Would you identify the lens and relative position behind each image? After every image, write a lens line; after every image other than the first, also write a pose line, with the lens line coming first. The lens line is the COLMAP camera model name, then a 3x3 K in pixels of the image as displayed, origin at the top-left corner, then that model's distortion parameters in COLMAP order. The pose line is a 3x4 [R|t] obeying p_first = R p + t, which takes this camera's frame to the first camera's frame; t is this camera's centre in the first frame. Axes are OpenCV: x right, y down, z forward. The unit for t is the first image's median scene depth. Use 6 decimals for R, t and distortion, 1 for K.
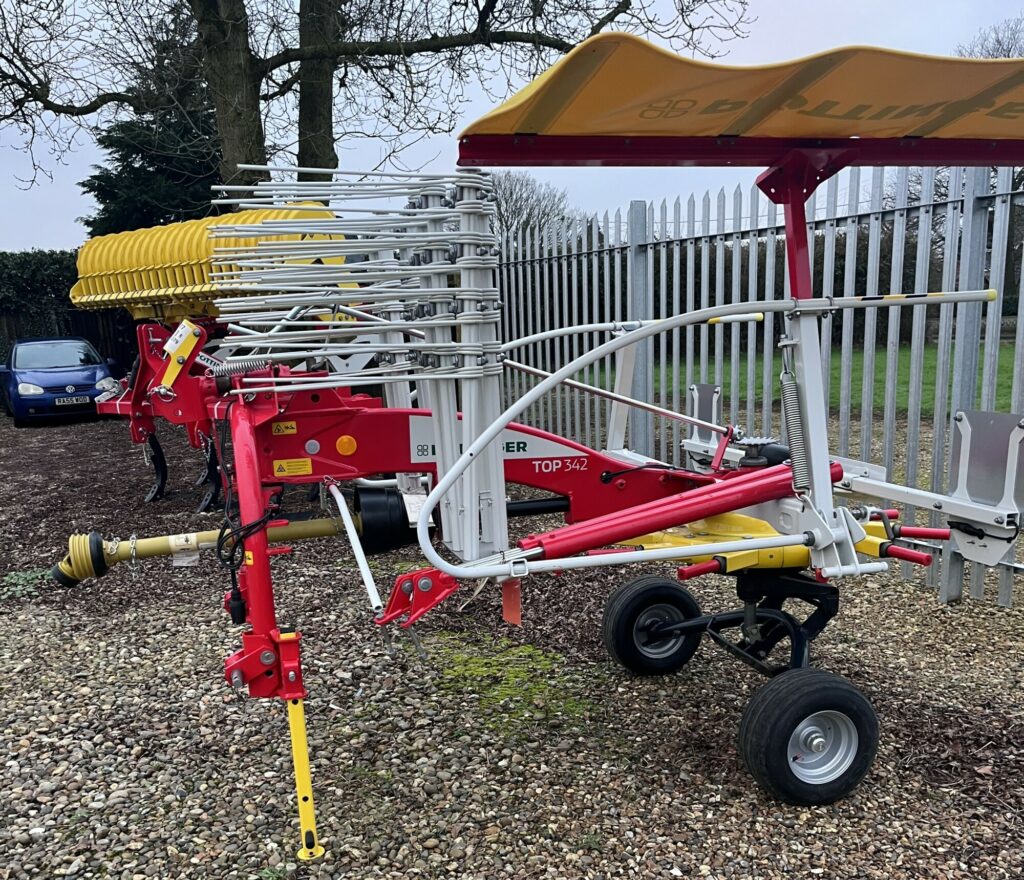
lens RADIAL K [[901.8, 0, 509.8], [0, 901.8, 442.0], [0, 0, 1]] dist [0.008687, -0.002414]
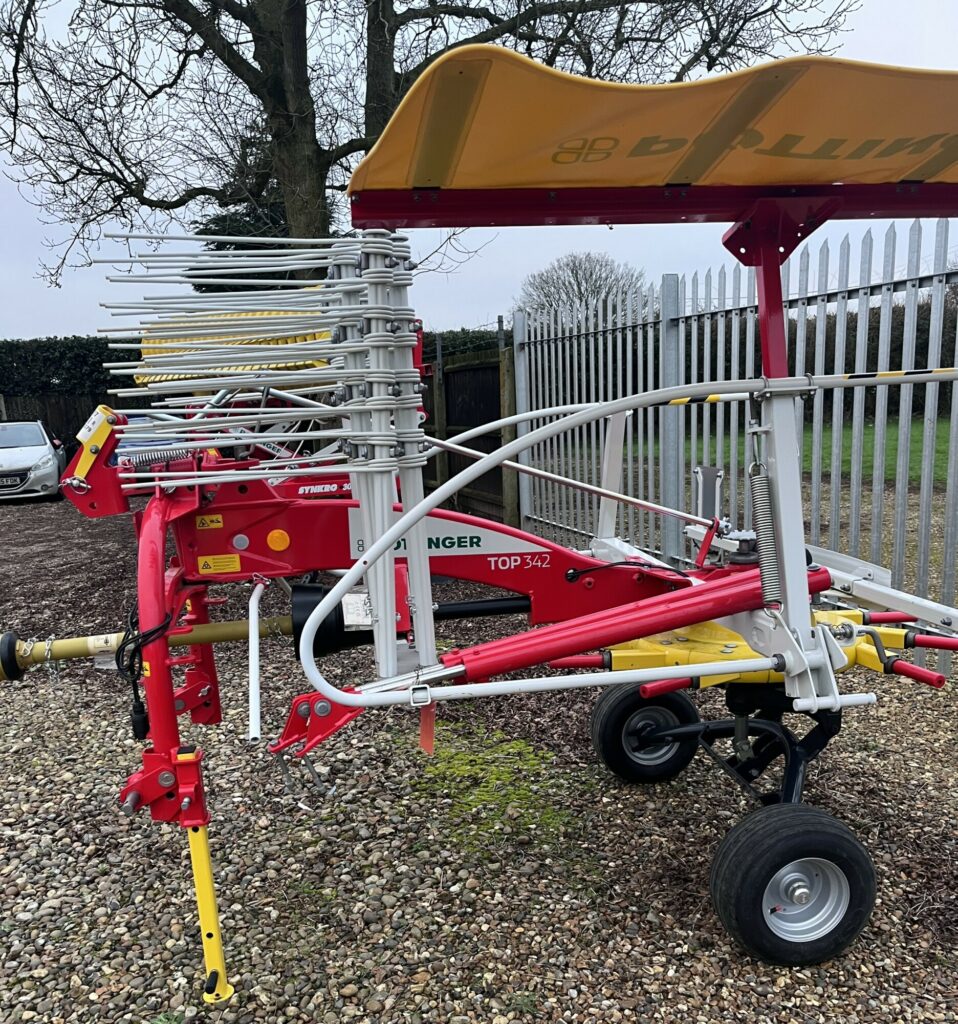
lens RADIAL K [[866.1, 0, 481.7], [0, 866.1, 510.9], [0, 0, 1]] dist [0.011441, -0.002778]
pose [[0.995171, 0.005082, -0.098030, 0.112667], [-0.005194, 0.999986, -0.000887, -0.026937], [0.098024, 0.001392, 0.995183, 0.141725]]
